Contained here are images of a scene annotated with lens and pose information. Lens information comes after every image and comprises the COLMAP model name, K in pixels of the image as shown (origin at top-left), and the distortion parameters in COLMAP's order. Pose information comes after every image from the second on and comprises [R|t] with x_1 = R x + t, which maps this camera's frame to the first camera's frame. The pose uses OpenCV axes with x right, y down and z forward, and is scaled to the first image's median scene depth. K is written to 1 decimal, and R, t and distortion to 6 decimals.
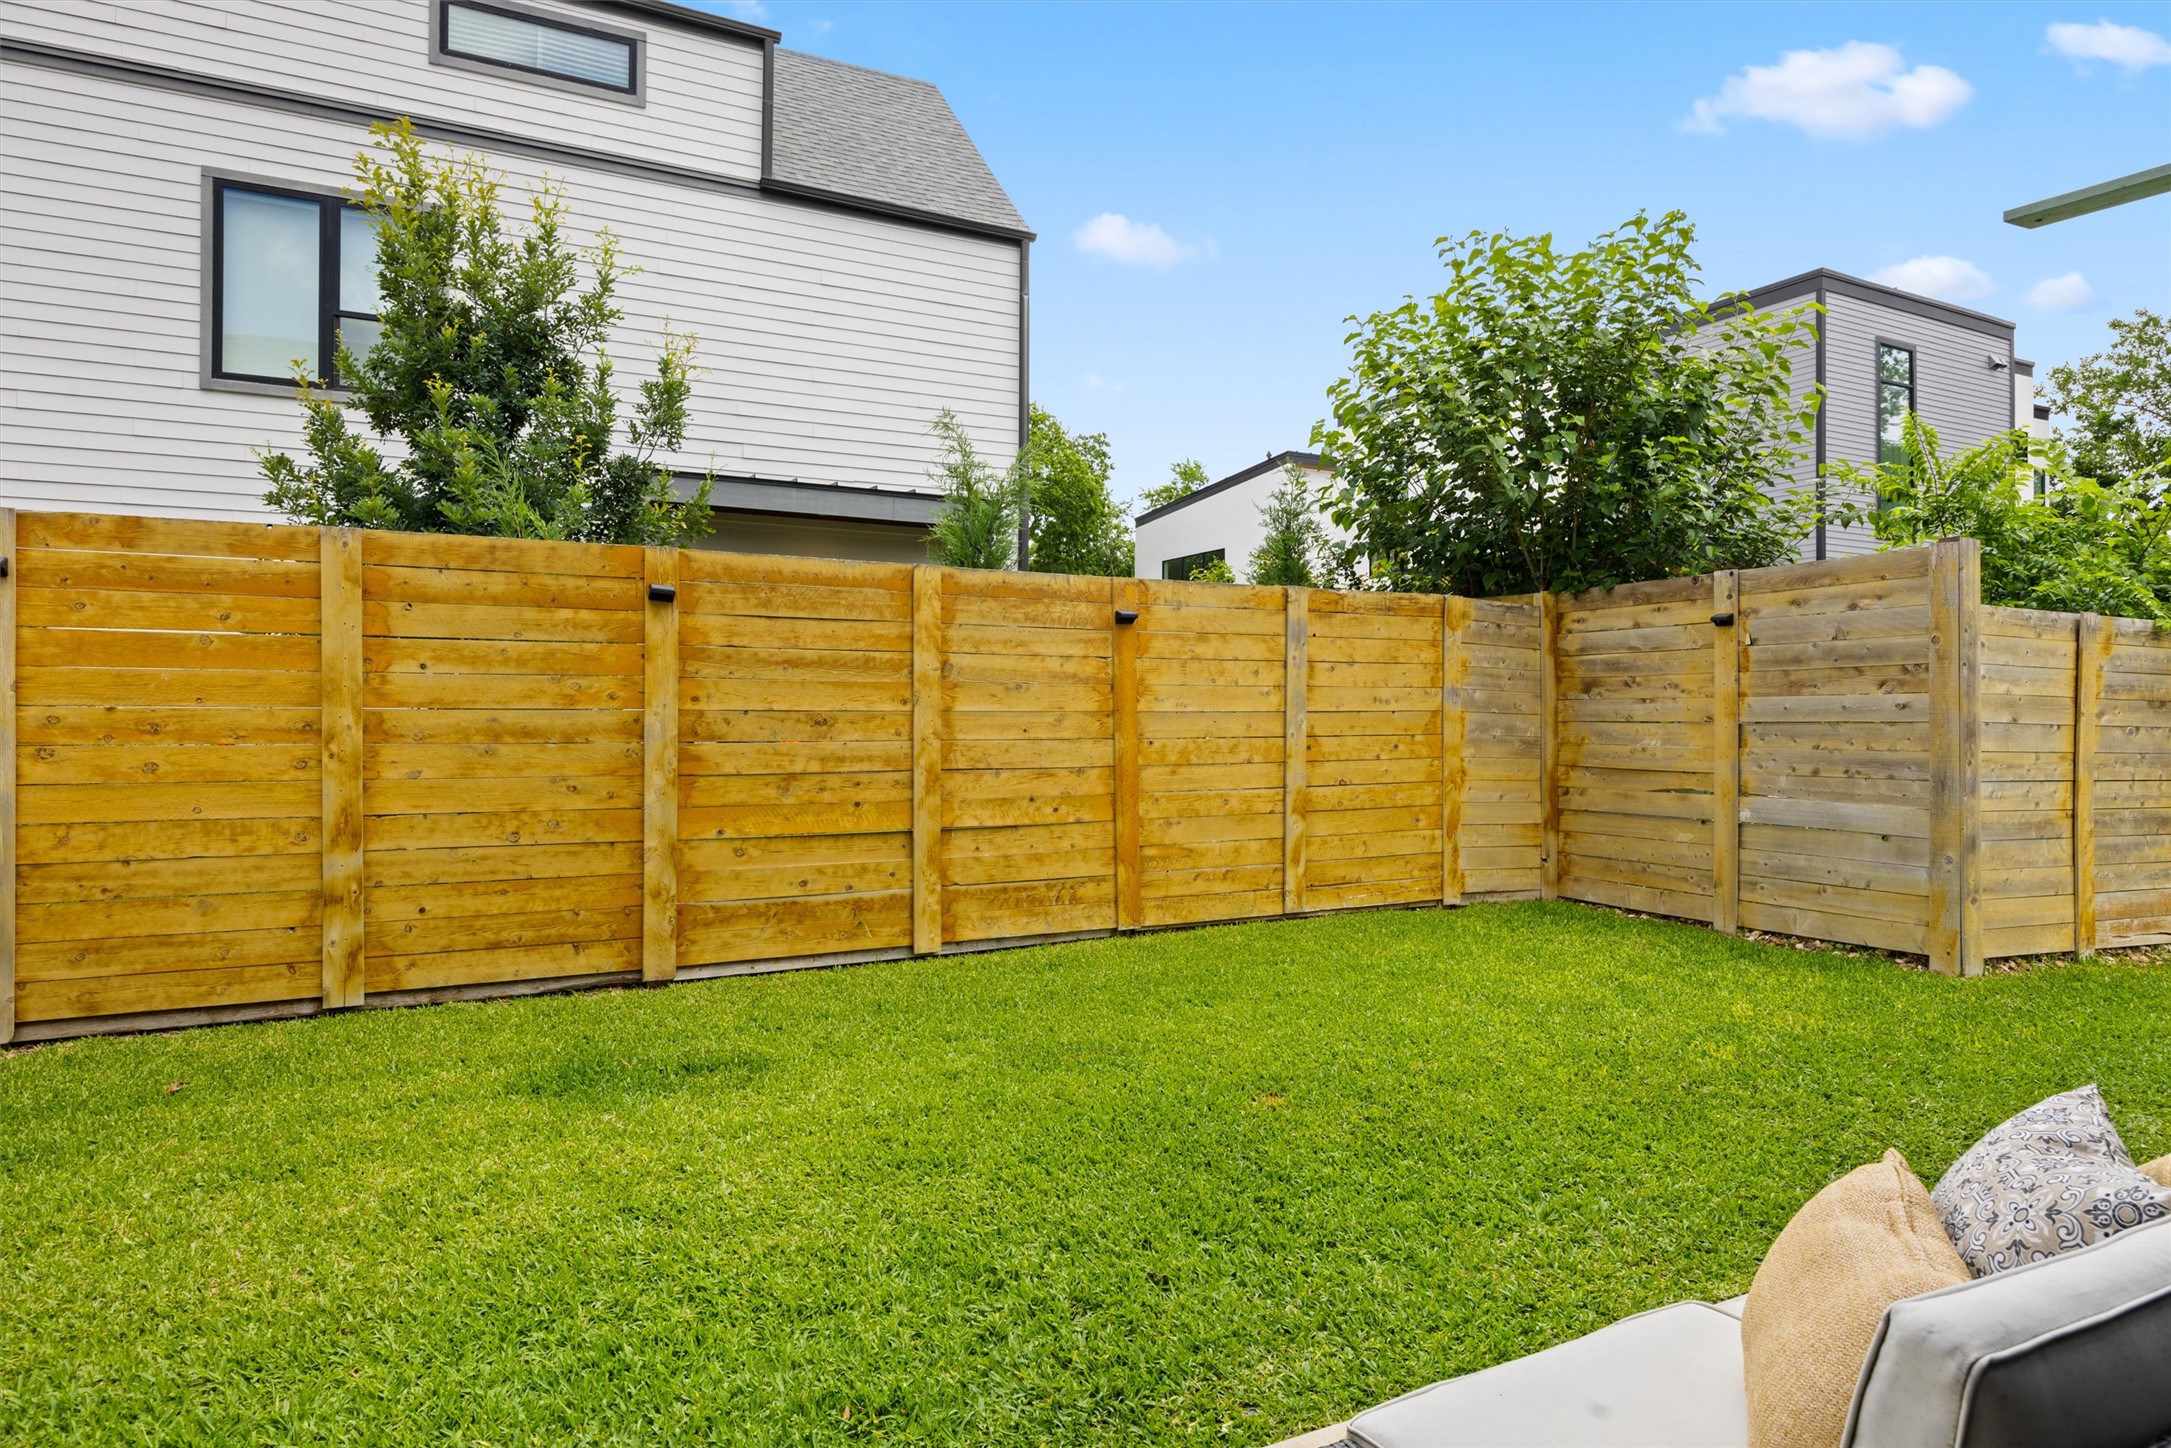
lens RADIAL K [[1300.2, 0, 1096.3], [0, 1300.2, 715.7], [0, 0, 1]] dist [-0.003912, -0.000545]
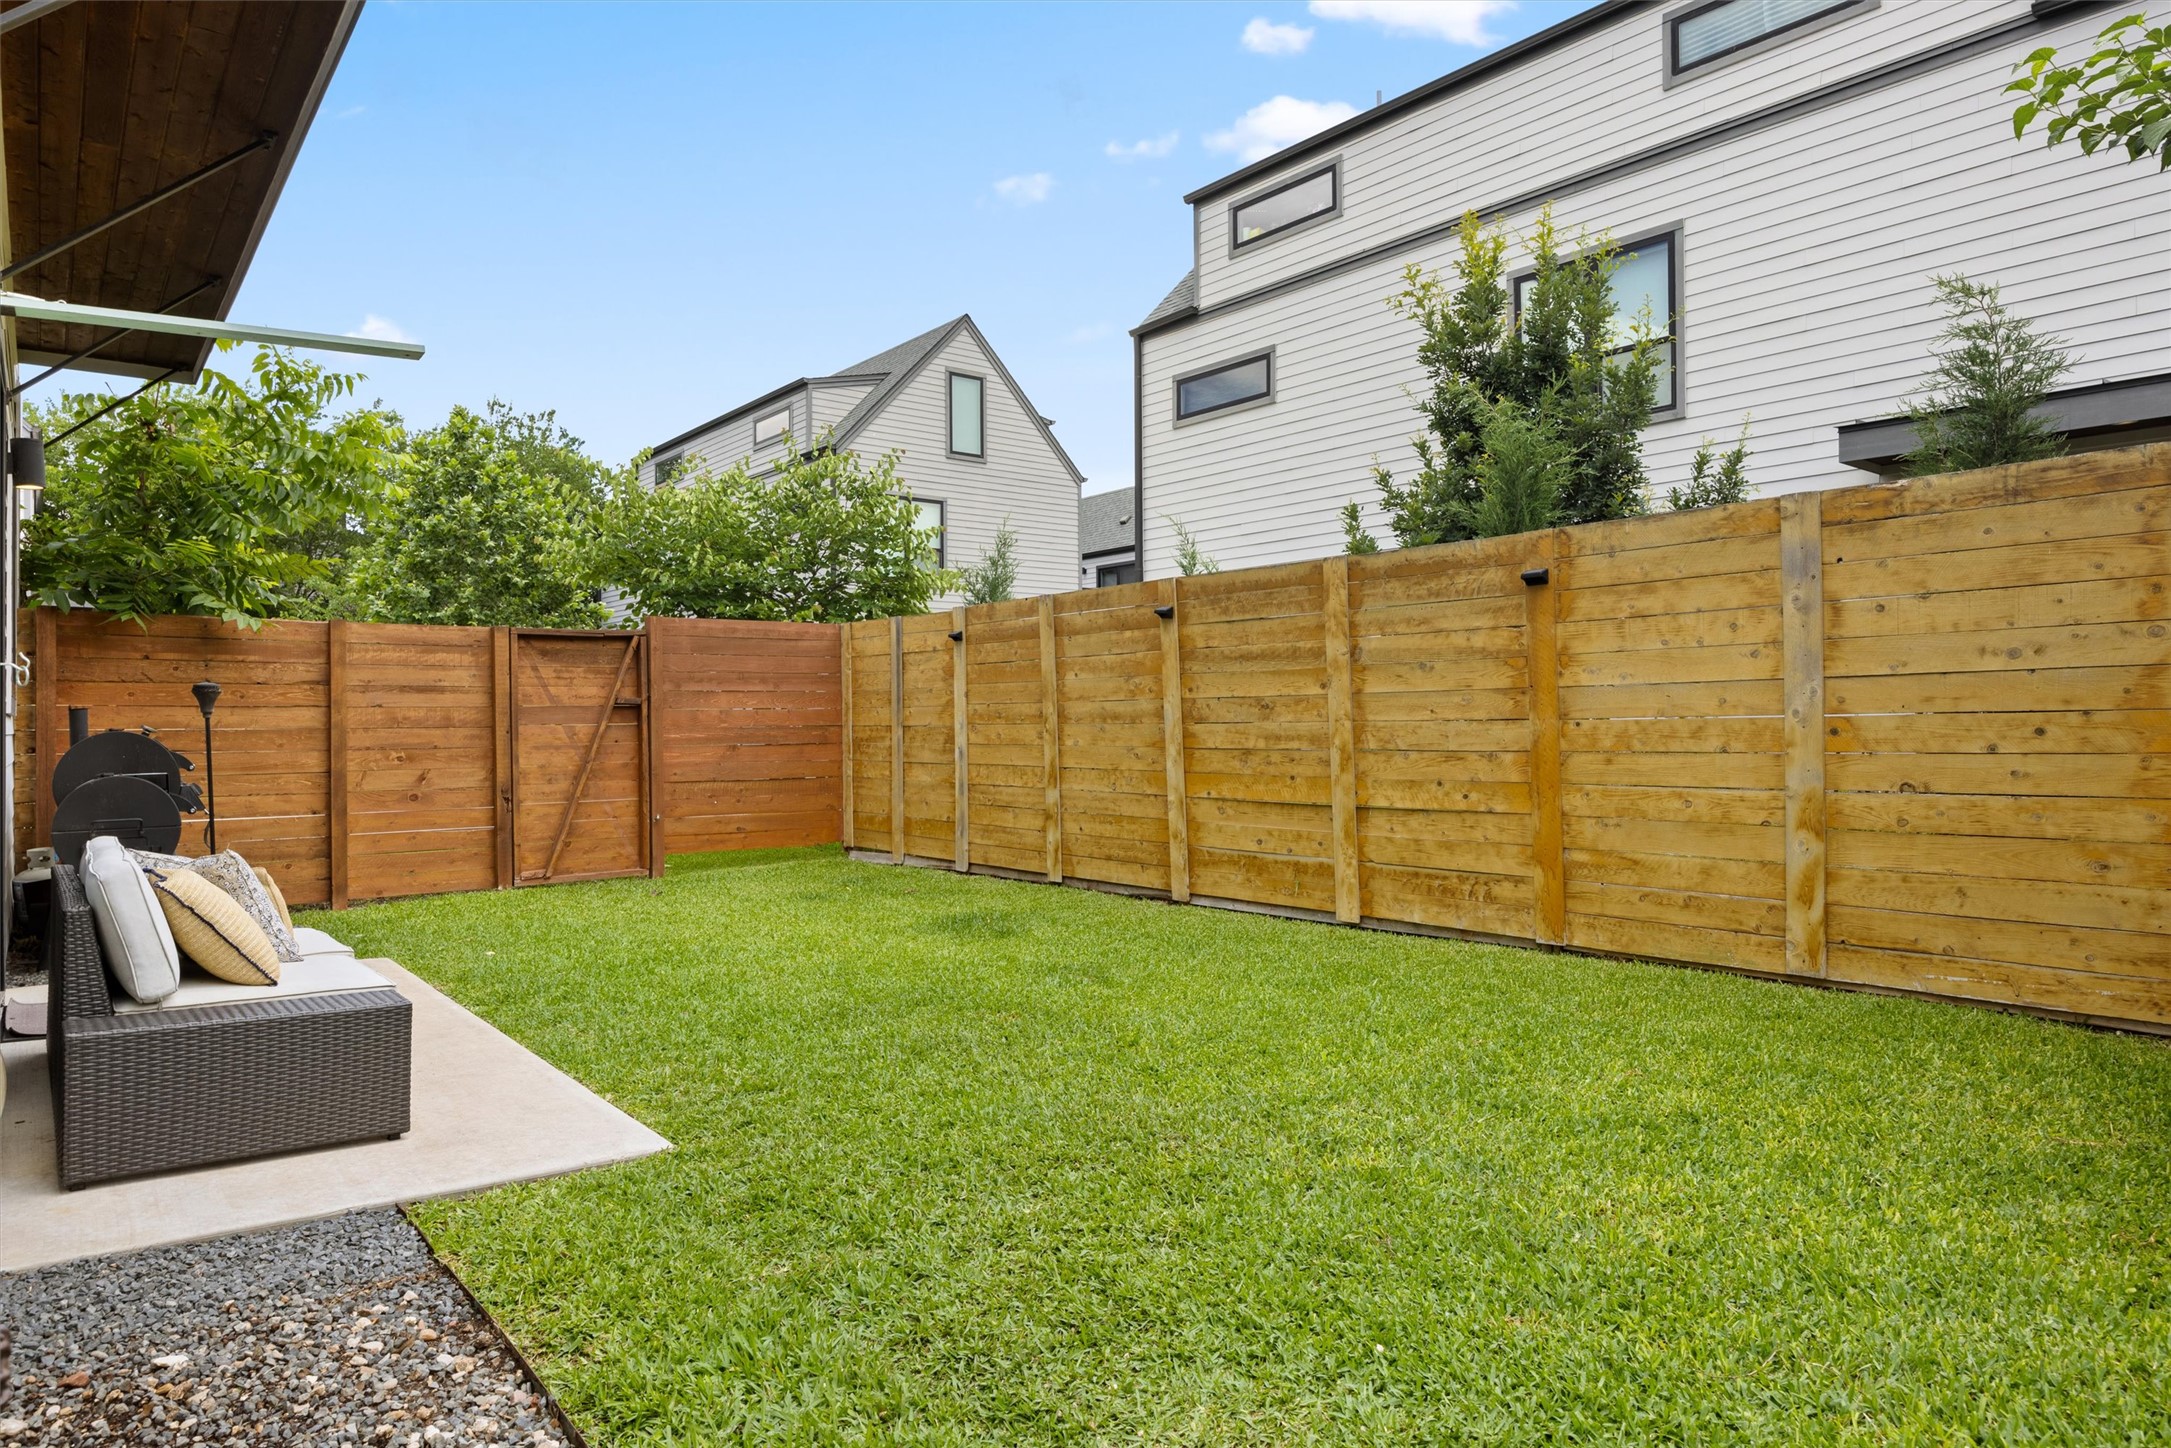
lens RADIAL K [[1300.2, 0, 1083.9], [0, 1300.2, 710.5], [0, 0, 1]] dist [-0.003912, -0.000545]
pose [[0.186122, -0.011580, -0.982458, 0.839907], [0.014888, 0.999849, -0.008965, 0.015786], [0.982414, -0.012959, 0.186266, 0.571880]]
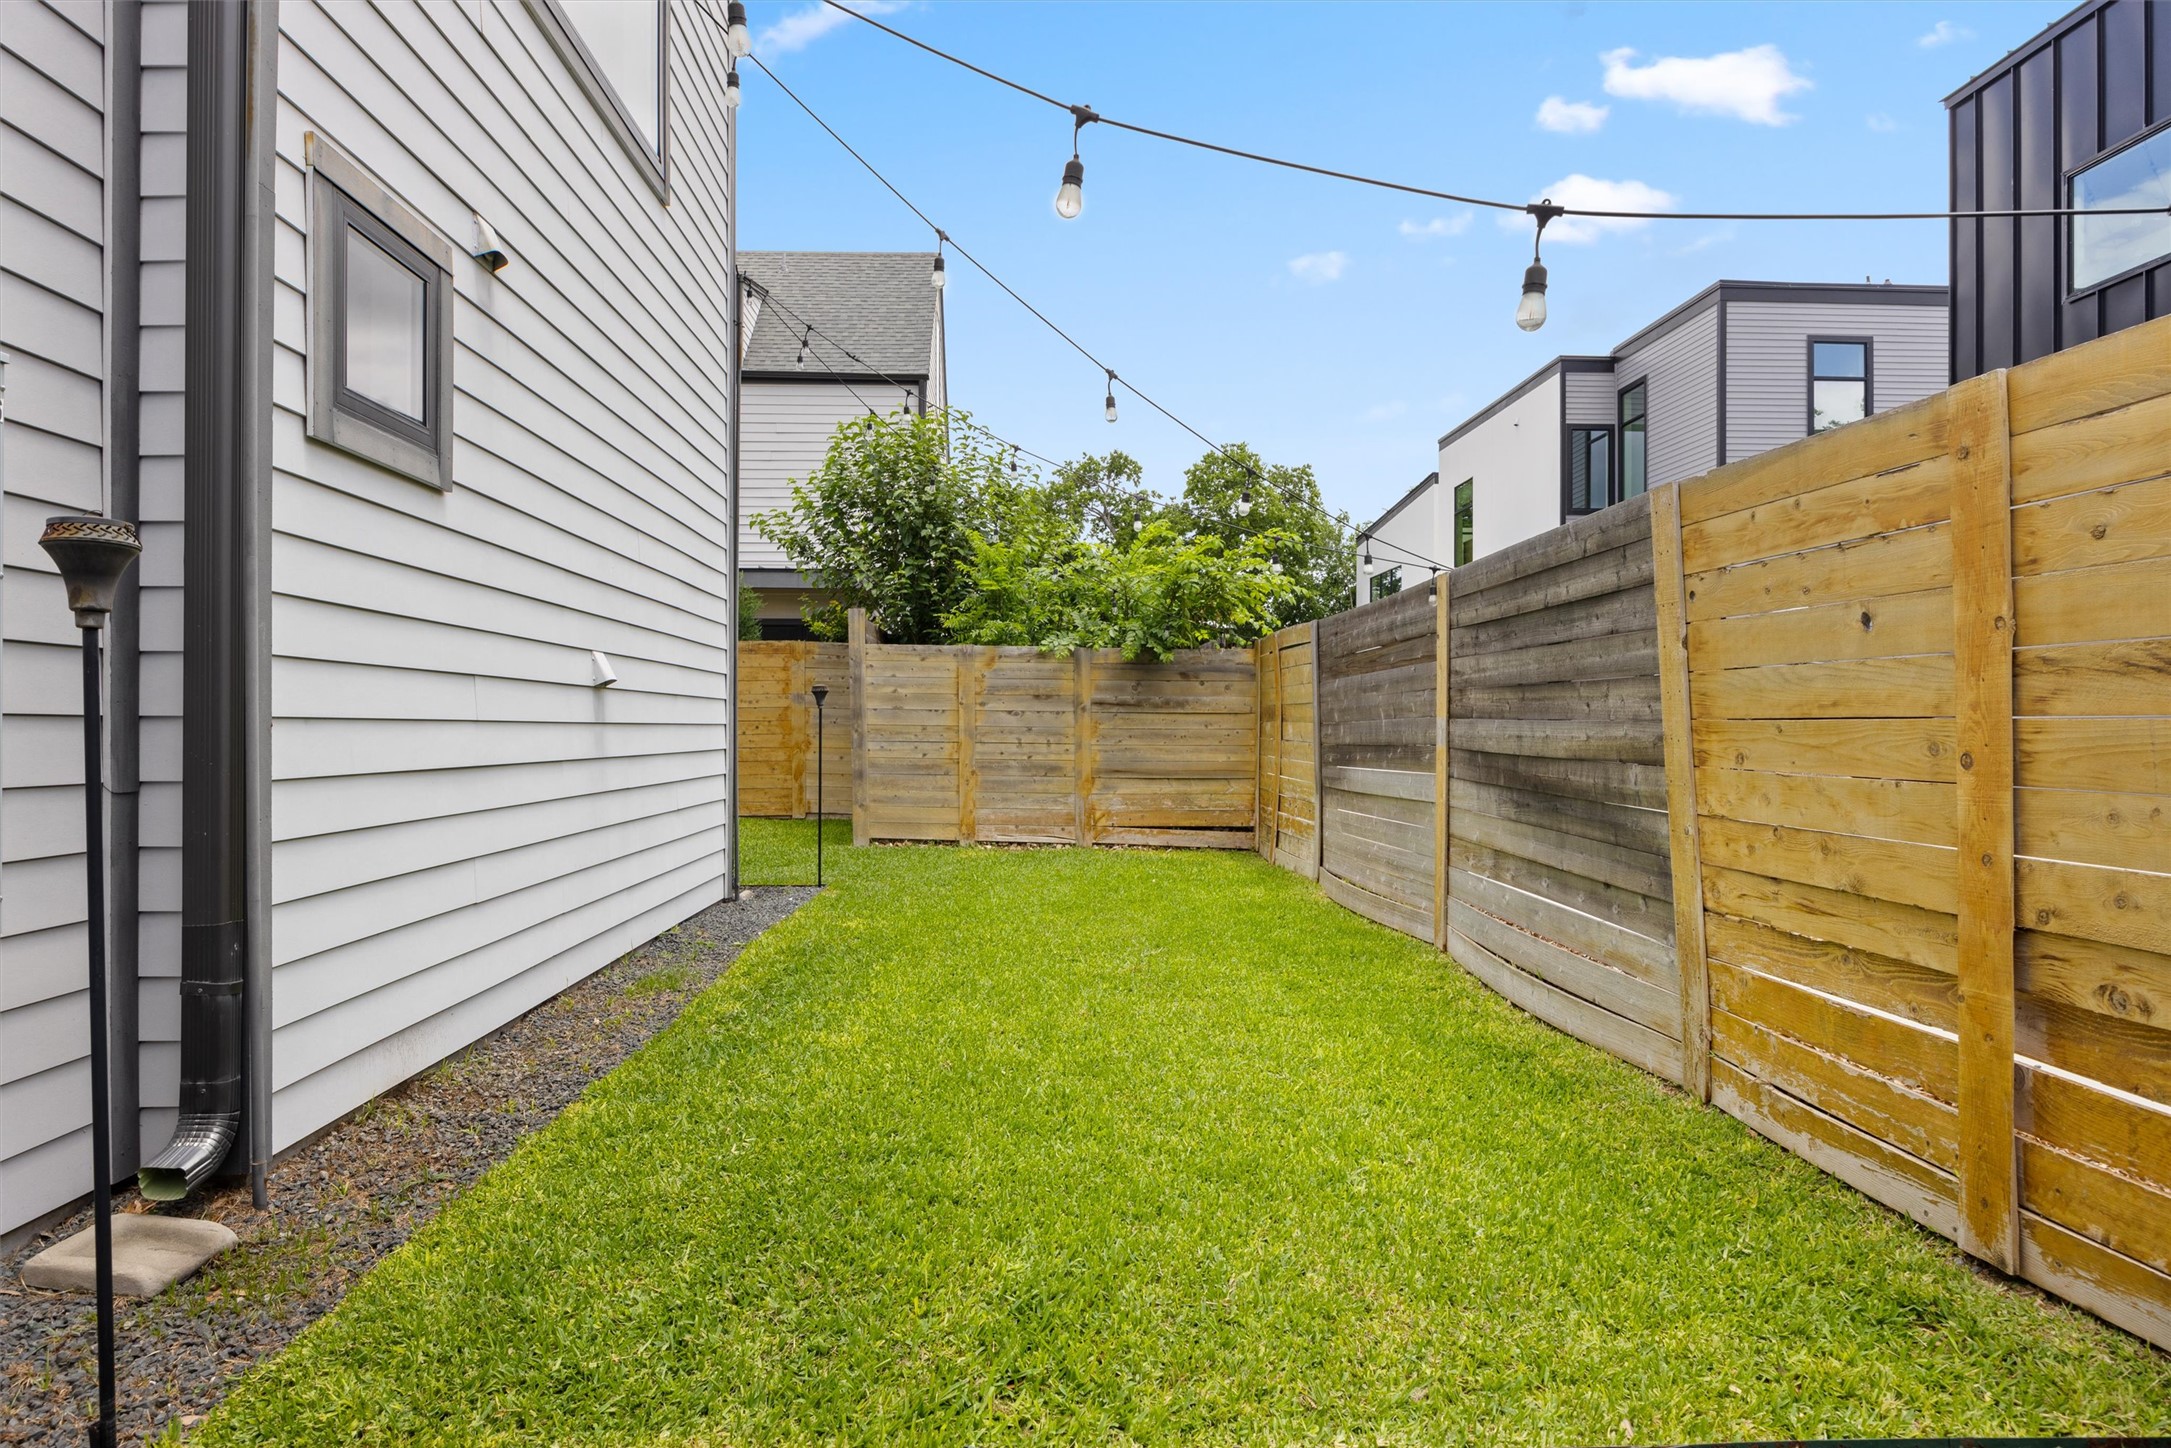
lens RADIAL K [[1300.2, 0, 1083.3], [0, 1300.2, 725.0], [0, 0, 1]] dist [-0.003912, -0.000545]
pose [[0.908716, -0.007210, -0.417354, 1.632875], [0.007114, 0.999973, -0.001785, 0.031475], [0.417355, -0.001347, 0.908742, -0.511423]]
